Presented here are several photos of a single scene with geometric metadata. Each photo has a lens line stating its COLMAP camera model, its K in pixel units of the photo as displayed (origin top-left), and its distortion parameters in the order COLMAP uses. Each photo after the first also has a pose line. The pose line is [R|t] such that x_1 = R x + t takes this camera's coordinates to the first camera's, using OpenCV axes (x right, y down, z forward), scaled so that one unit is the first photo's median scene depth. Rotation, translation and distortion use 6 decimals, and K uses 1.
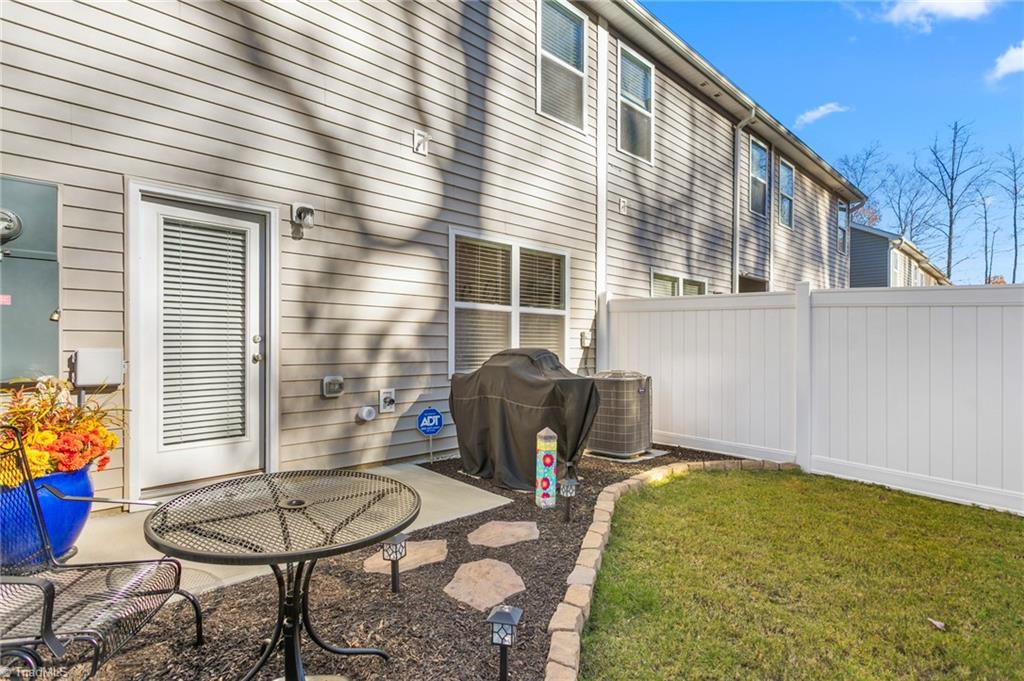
lens RADIAL K [[504.9, 0, 512.4], [0, 504.9, 346.4], [0, 0, 1]] dist [0.004474, 0.000156]
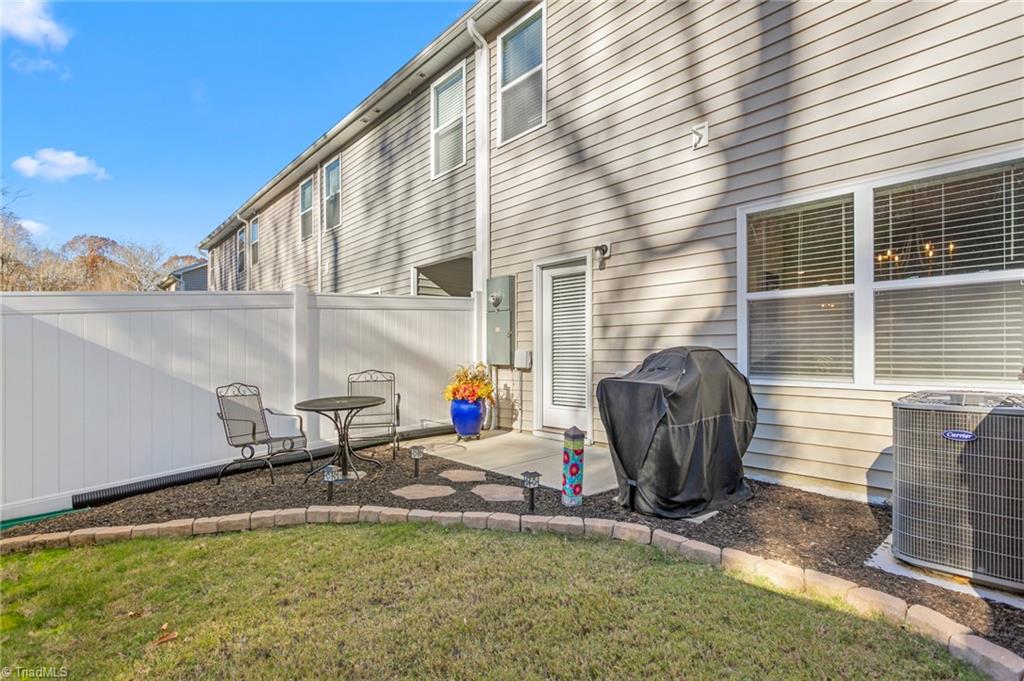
lens RADIAL K [[504.9, 0, 512.5], [0, 504.9, 344.1], [0, 0, 1]] dist [0.004474, 0.000156]
pose [[-0.030393, -0.017972, -0.999376, 0.833229], [0.003774, 0.999829, -0.018095, 0.011691], [0.999531, -0.004322, -0.030320, 0.706631]]
